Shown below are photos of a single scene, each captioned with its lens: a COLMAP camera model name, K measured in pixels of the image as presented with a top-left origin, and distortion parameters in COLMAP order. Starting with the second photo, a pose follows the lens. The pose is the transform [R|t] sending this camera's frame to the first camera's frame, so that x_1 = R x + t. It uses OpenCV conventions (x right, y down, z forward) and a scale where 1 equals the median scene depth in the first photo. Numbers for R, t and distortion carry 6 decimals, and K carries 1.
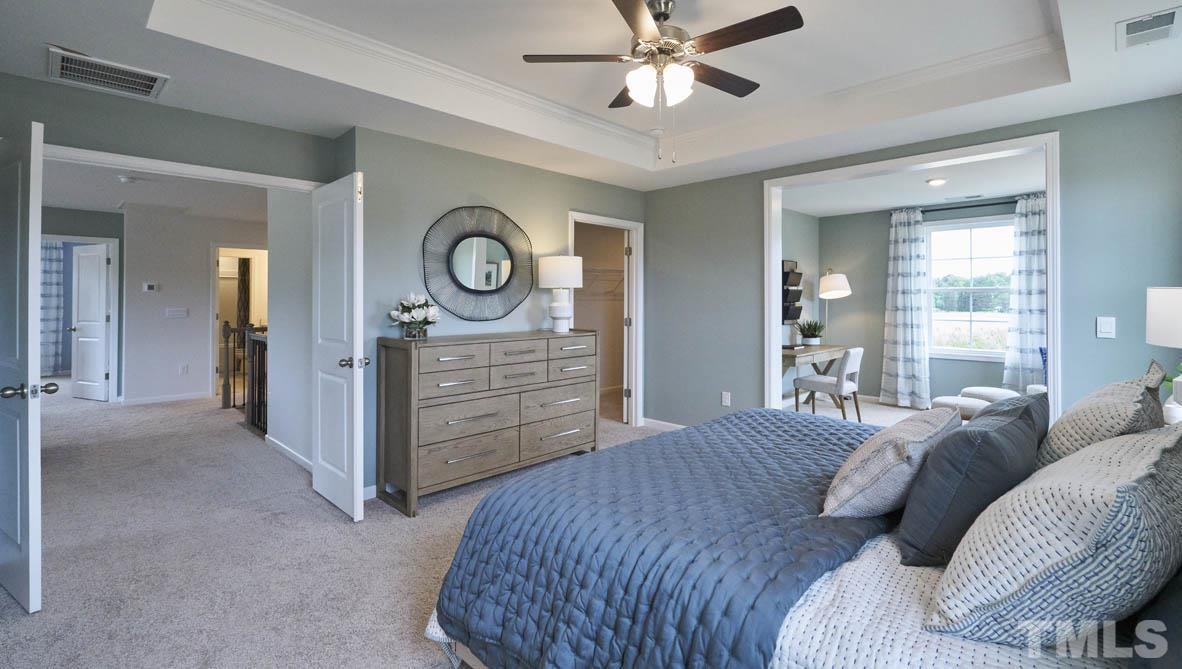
lens RADIAL K [[528.2, 0, 596.4], [0, 528.2, 295.0], [0, 0, 1]] dist [-0.000816, 0.000022]
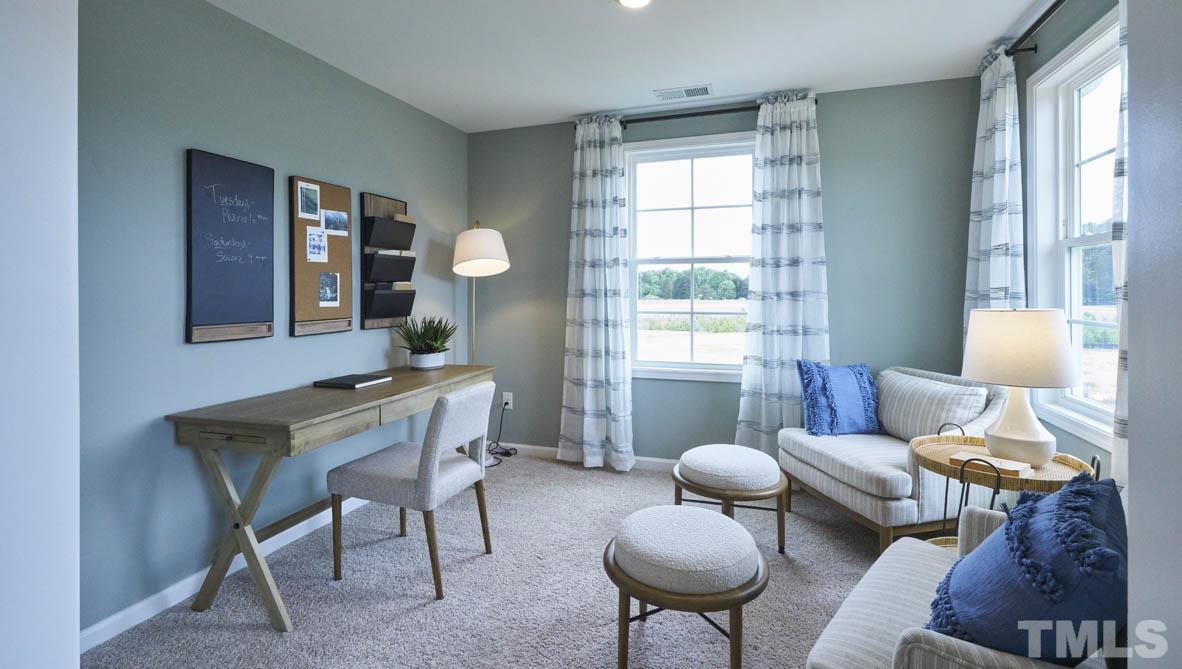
lens RADIAL K [[535.5, 0, 589.8], [0, 535.5, 289.2], [0, 0, 1]] dist [-0.001991, -0.000127]
pose [[0.898611, -0.002422, 0.438739, 0.333255], [-0.001056, 0.999970, 0.007681, 0.017369], [-0.438745, -0.007365, 0.898582, 0.495969]]
